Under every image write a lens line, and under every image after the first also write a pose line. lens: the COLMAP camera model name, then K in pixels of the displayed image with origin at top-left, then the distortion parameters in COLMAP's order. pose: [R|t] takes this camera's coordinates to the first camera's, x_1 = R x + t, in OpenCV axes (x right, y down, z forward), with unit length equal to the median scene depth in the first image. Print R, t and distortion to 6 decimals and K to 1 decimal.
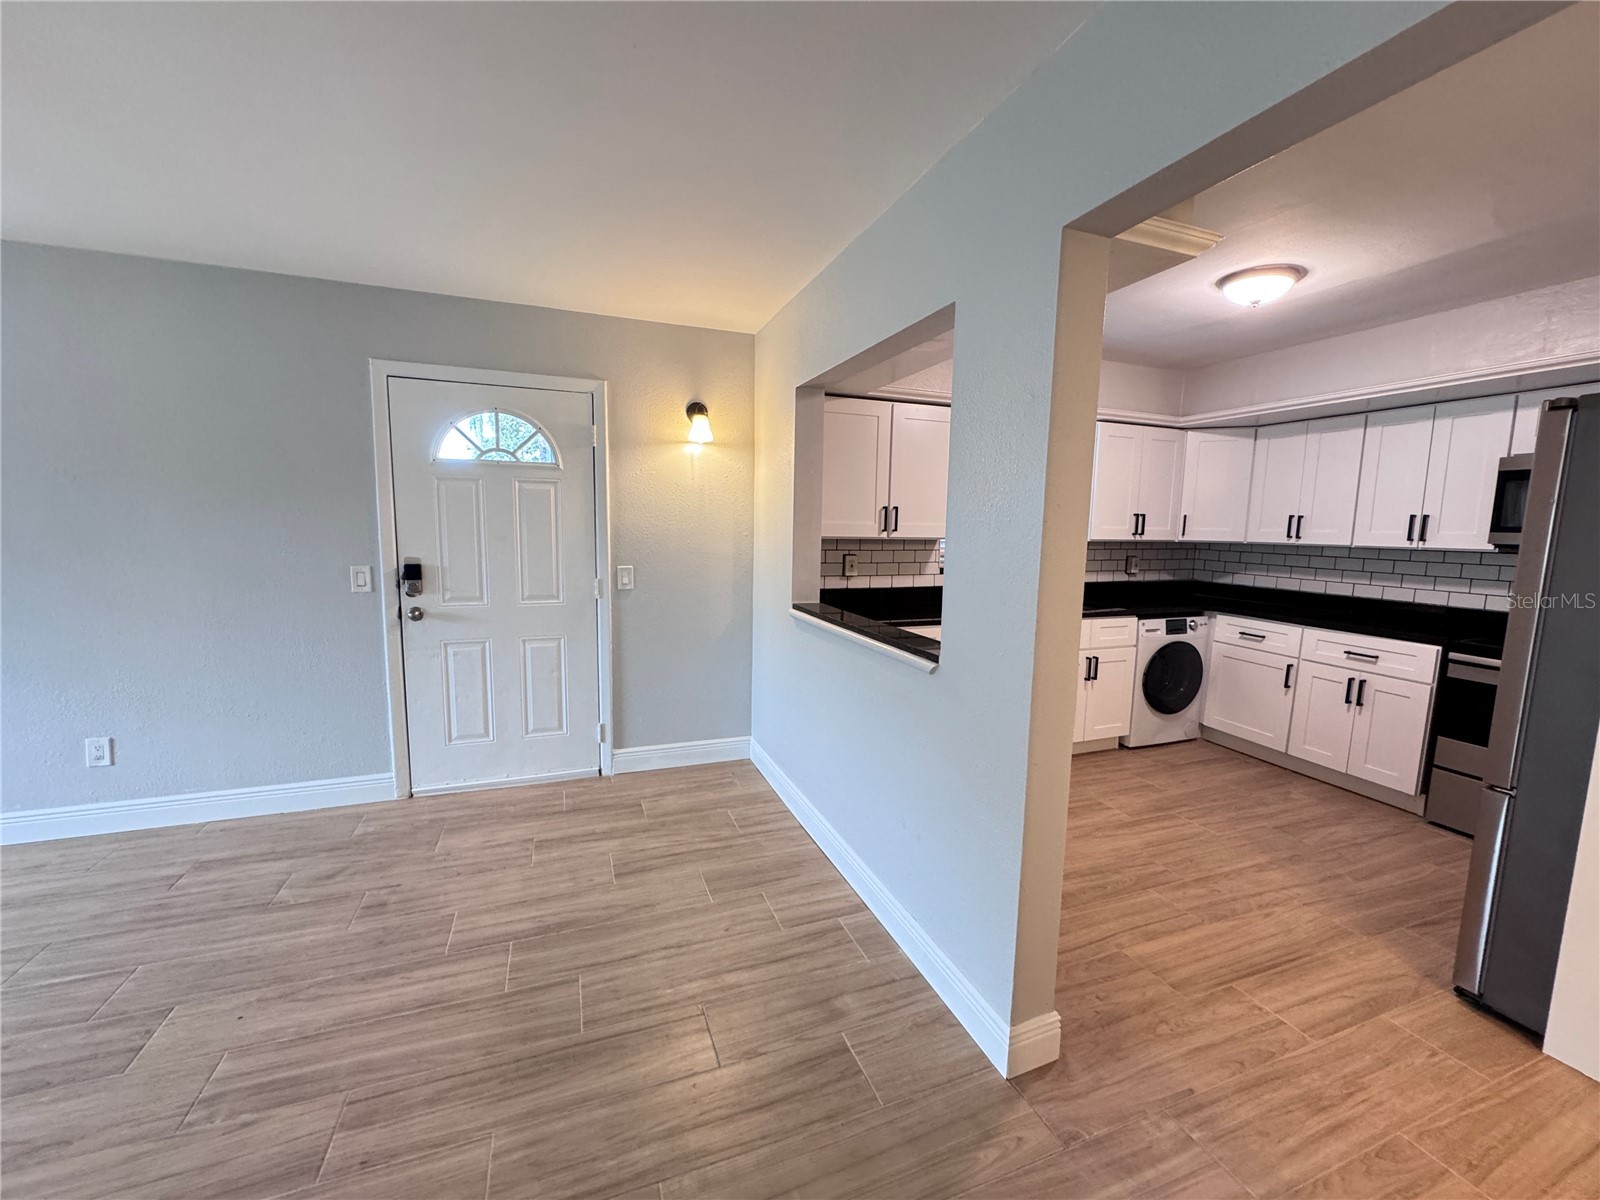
lens RADIAL K [[639.0, 0, 800.0], [0, 639.0, 600.0], [0, 0, 1]] dist [-0.002636, -0.000198]
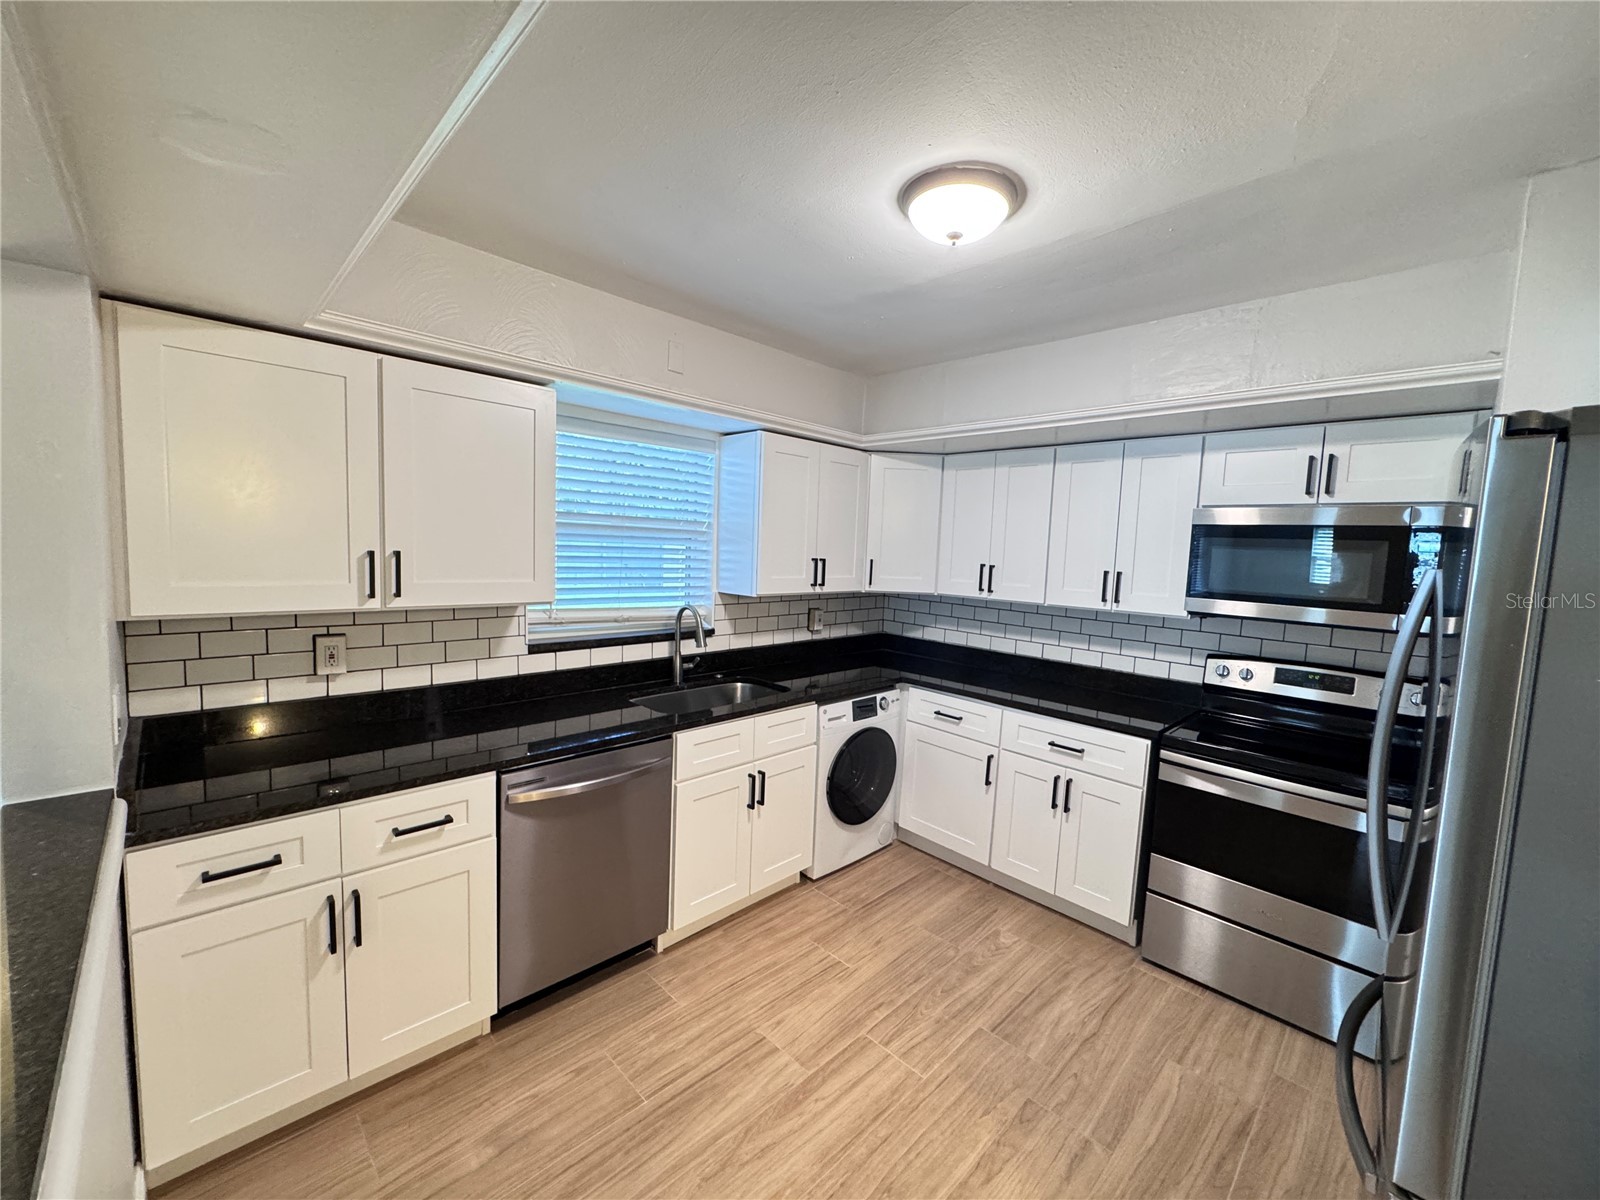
lens RADIAL K [[639.0, 0, 800.0], [0, 639.0, 600.0], [0, 0, 1]] dist [-0.002636, -0.000198]
pose [[0.913686, -0.018496, 0.405999, 0.264888], [0.027122, 0.999512, -0.015503, -0.096875], [-0.405514, 0.025176, 0.913742, 0.414779]]
